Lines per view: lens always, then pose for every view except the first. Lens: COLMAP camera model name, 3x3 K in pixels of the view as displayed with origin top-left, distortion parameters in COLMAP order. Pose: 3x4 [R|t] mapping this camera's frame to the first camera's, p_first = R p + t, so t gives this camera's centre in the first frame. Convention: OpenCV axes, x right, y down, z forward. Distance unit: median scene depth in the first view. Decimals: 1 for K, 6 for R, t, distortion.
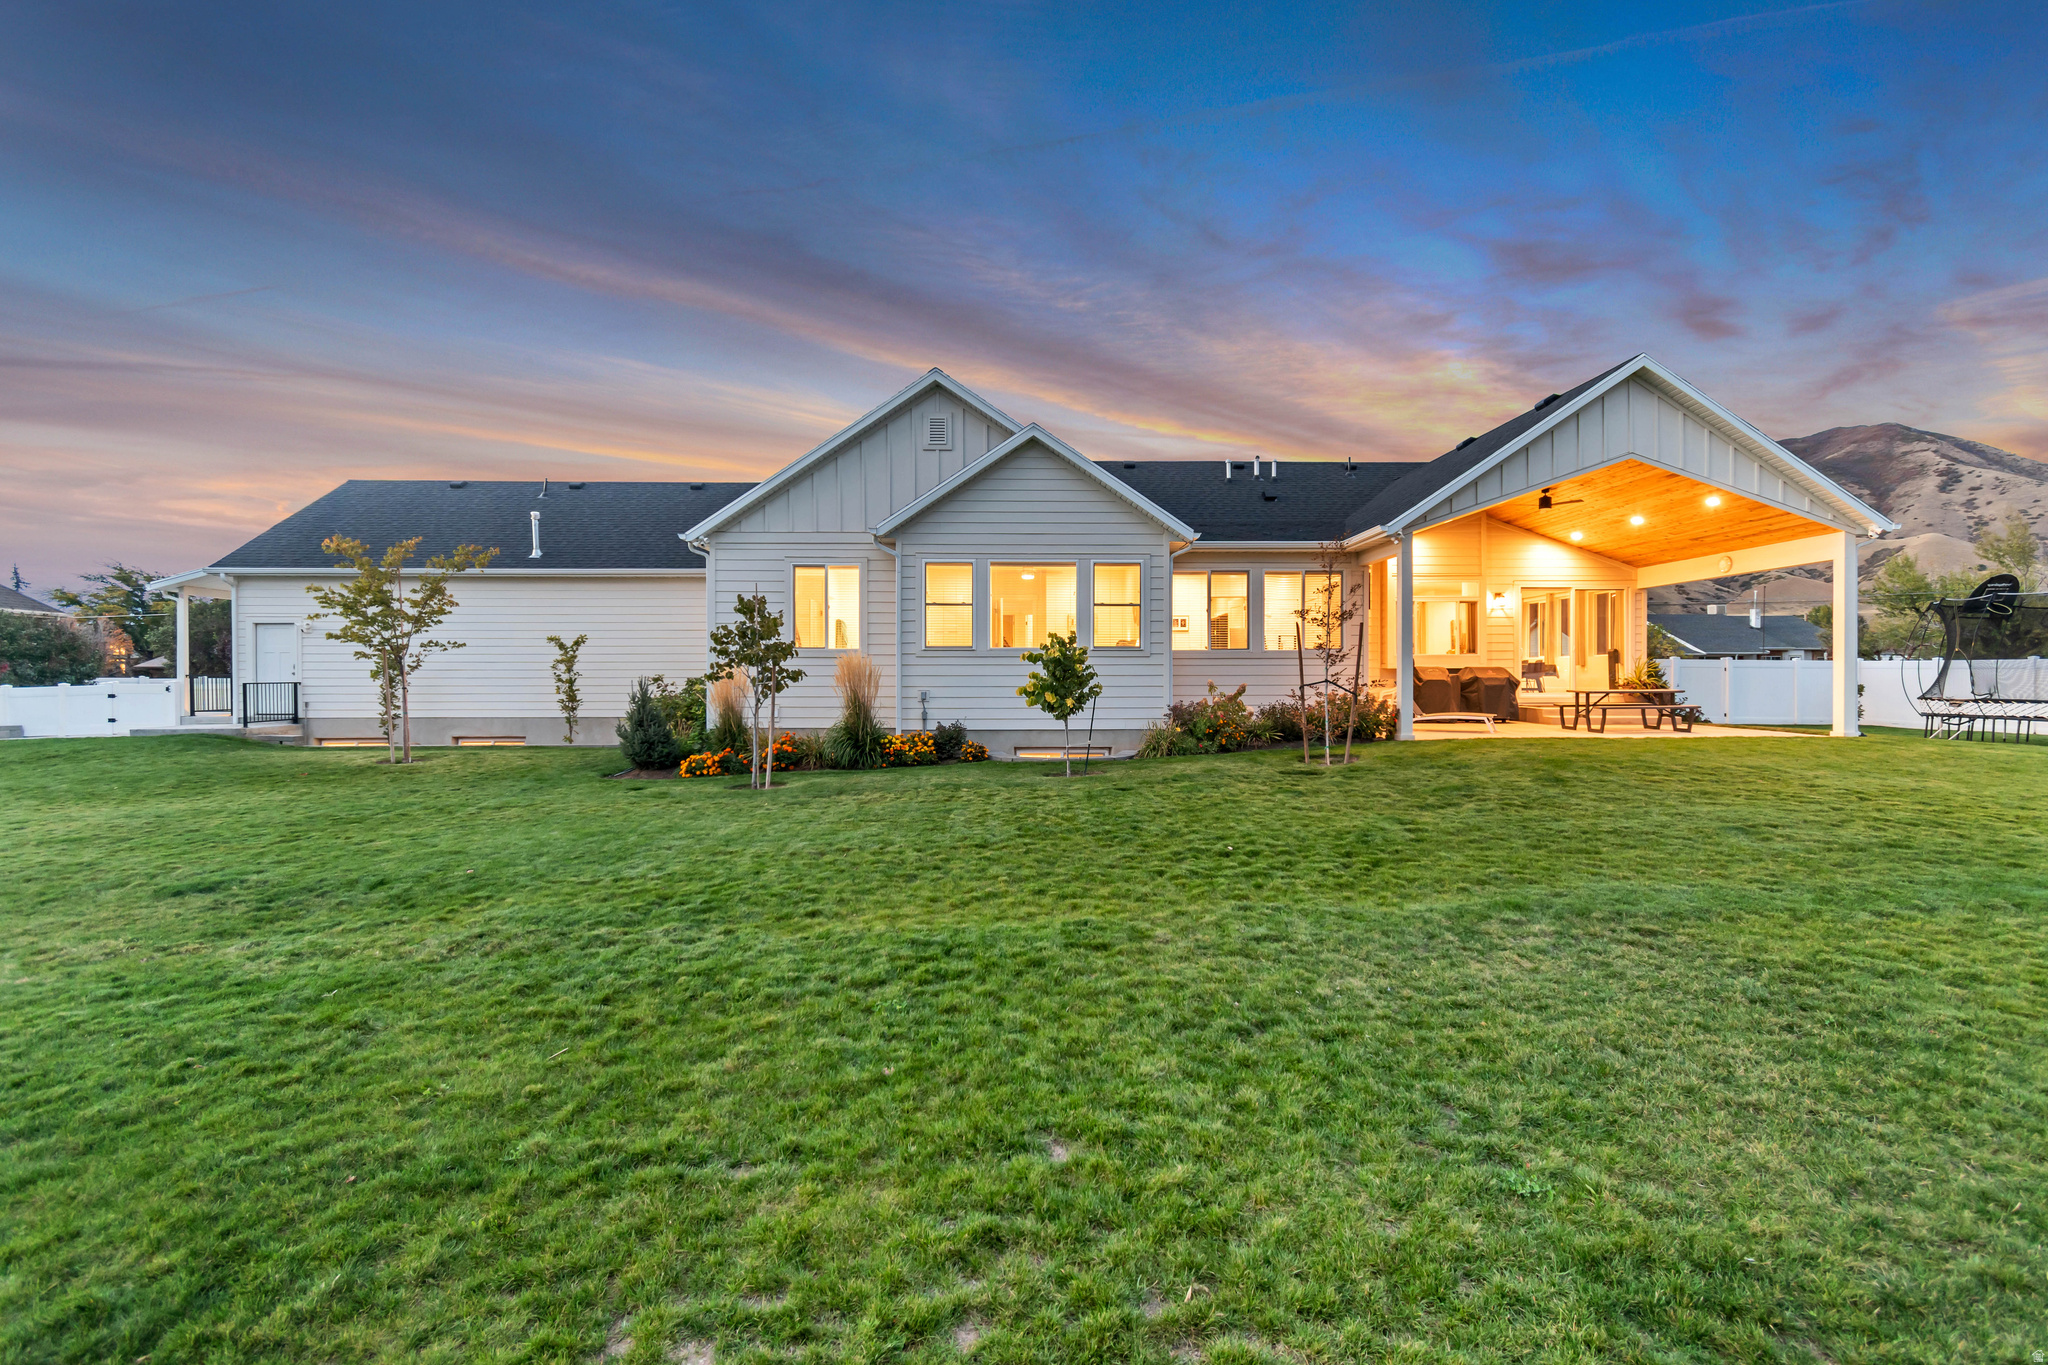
lens RADIAL K [[920.3, 0, 1025.5], [0, 920.3, 683.1], [0, 0, 1]] dist [0.001390, -0.000474]
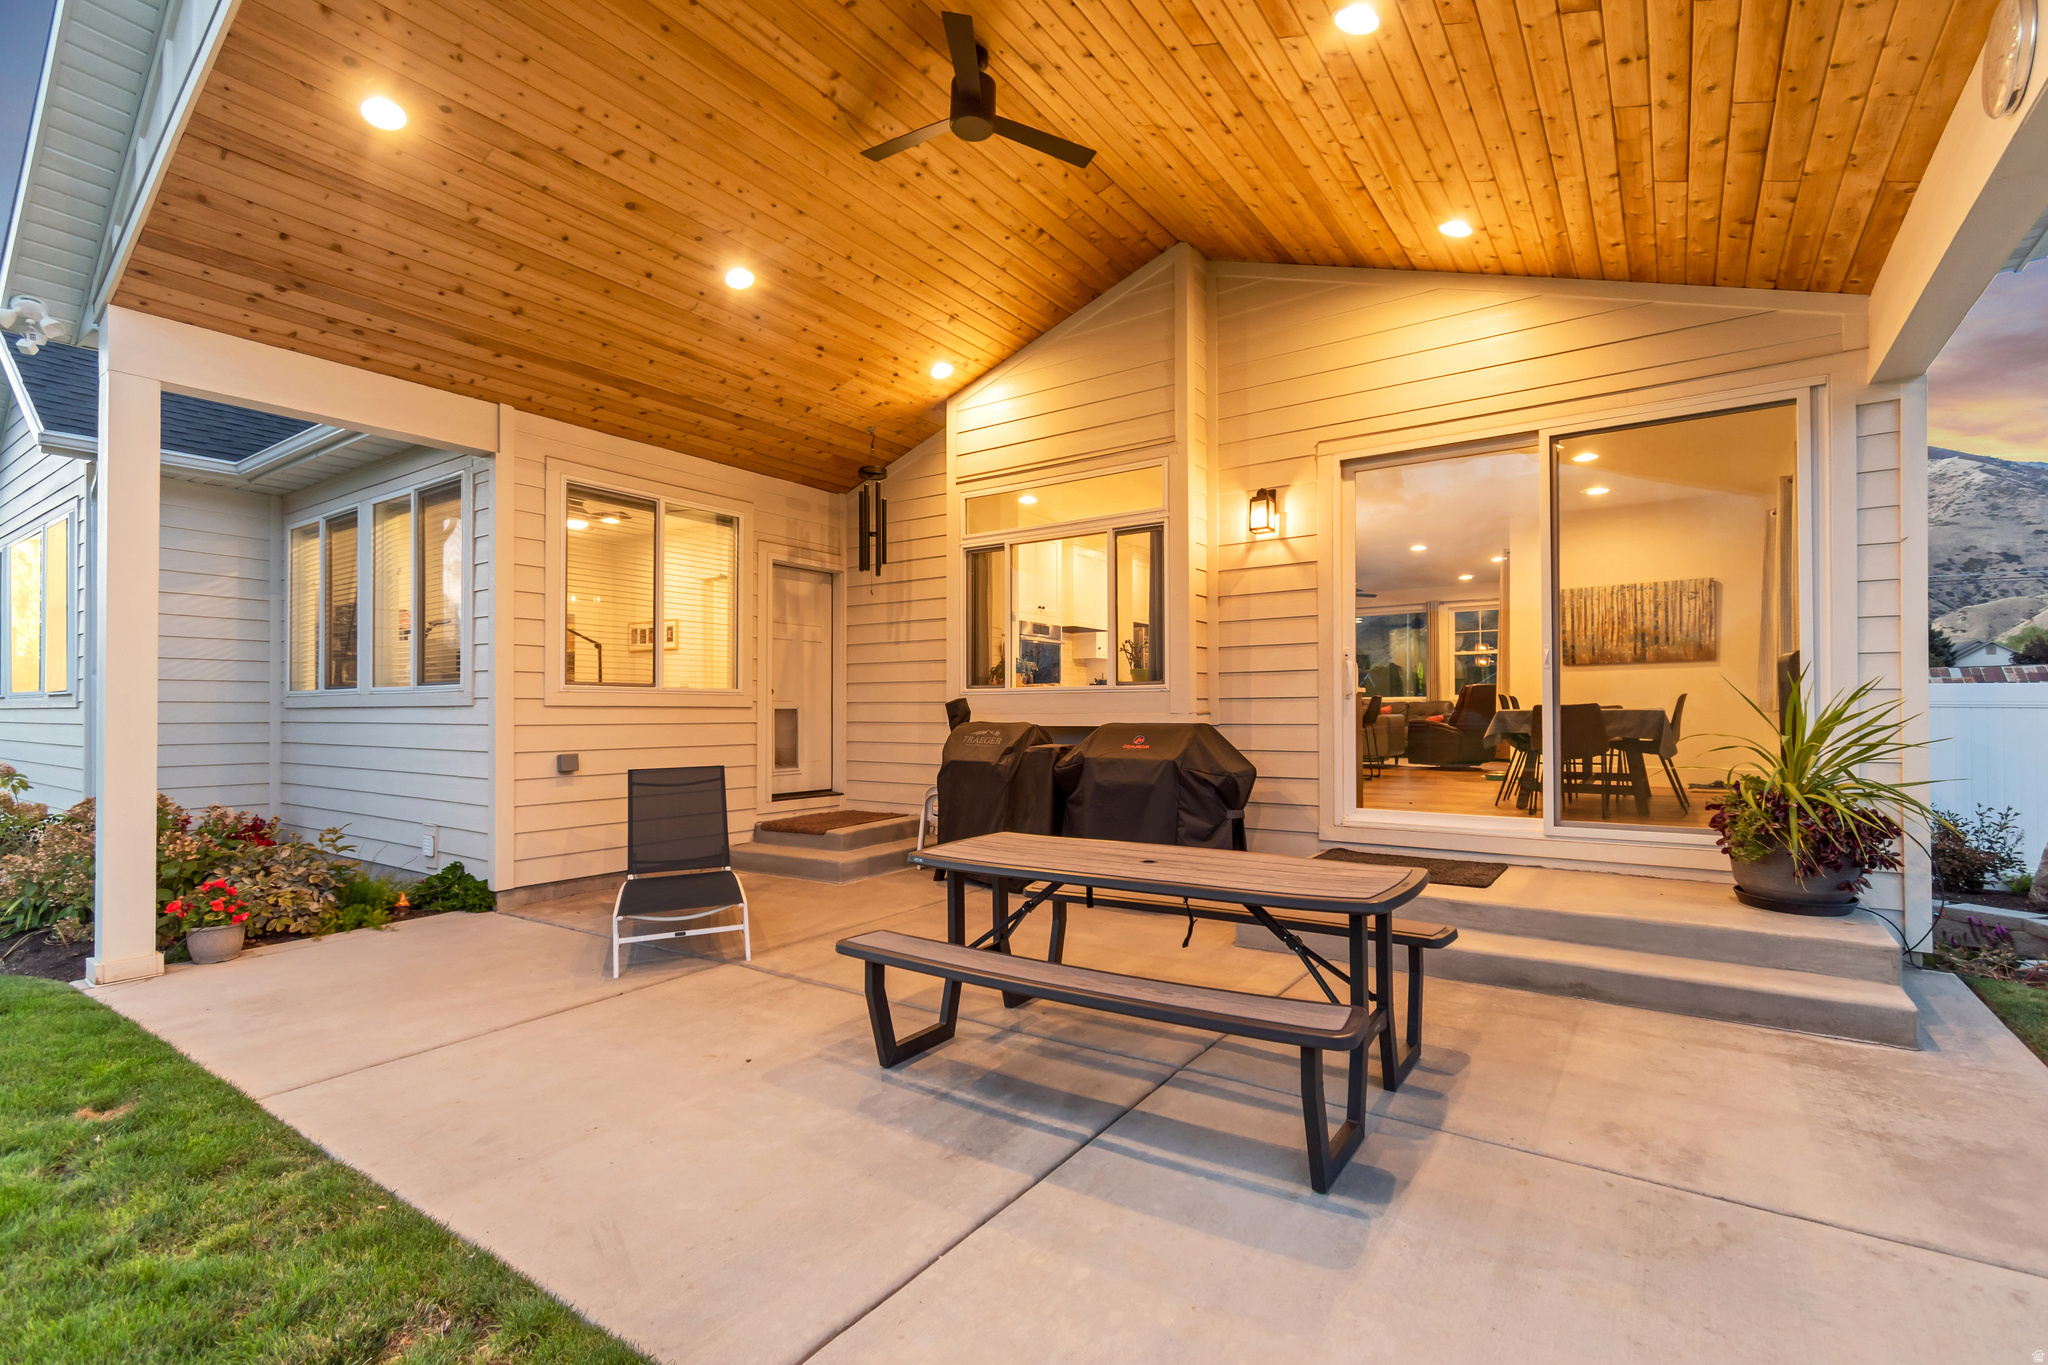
lens RADIAL K [[937.6, 0, 1008.9], [0, 937.6, 698.5], [0, 0, 1]] dist [0.004058, -0.000246]
pose [[0.798359, -0.009234, -0.602111, 1.000721], [-0.001370, 0.999852, -0.017150, -0.030771], [0.602181, 0.014517, 0.798228, 1.082002]]
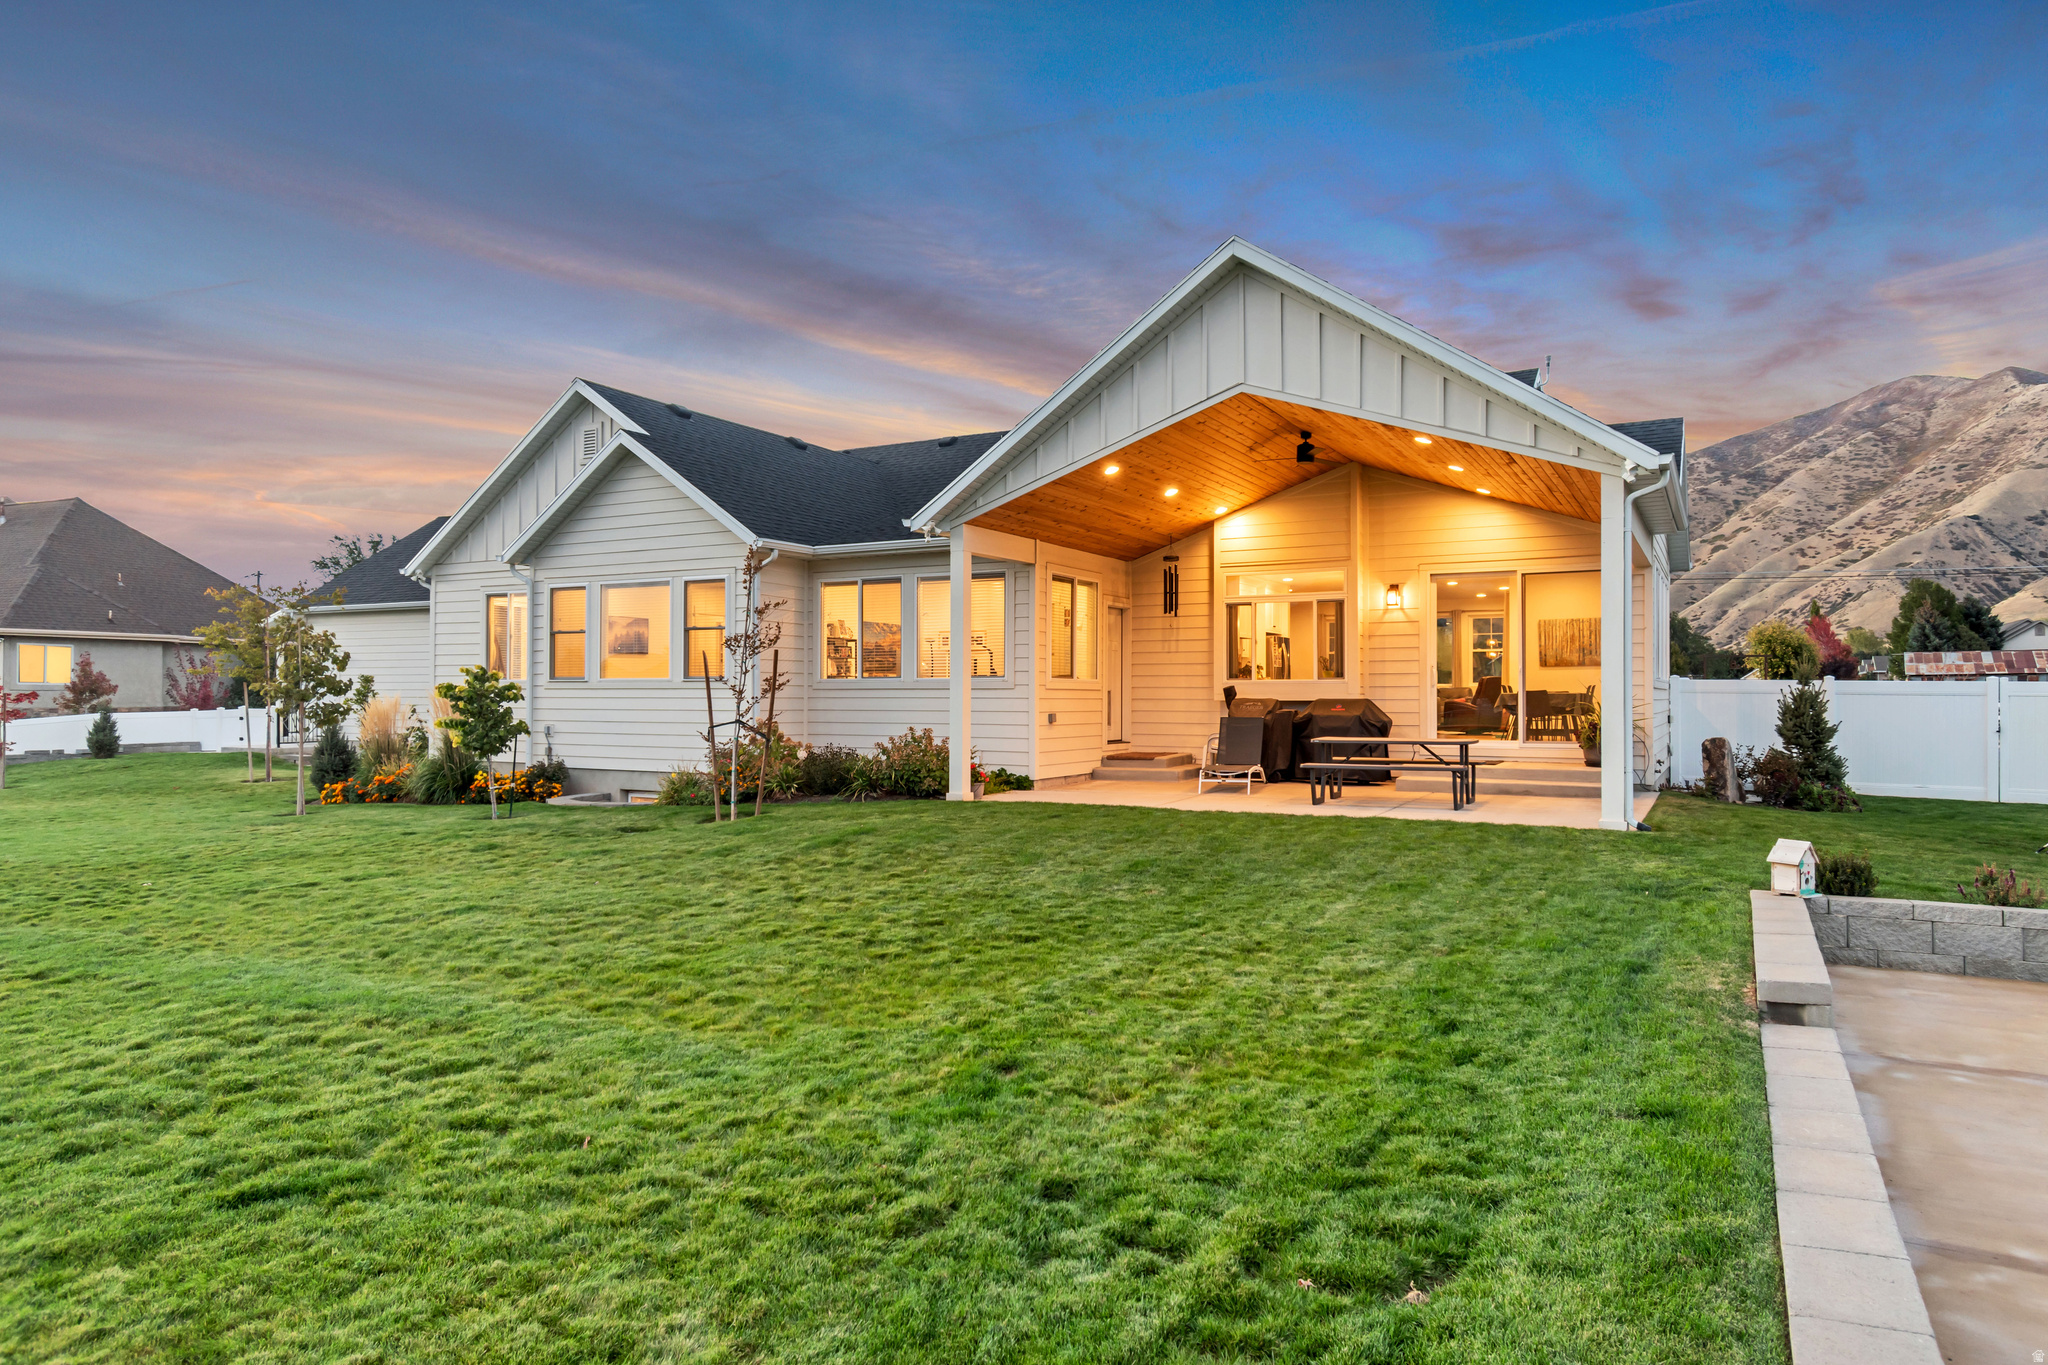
lens RADIAL K [[1271.7, 0, 1049.5], [0, 1271.7, 685.2], [0, 0, 1]] dist [-0.001855, -0.000384]
pose [[0.871192, -0.002023, -0.490937, 1.166981], [-0.005008, 0.999903, -0.013007, -0.021202], [0.490916, 0.013790, 0.871098, 0.149120]]
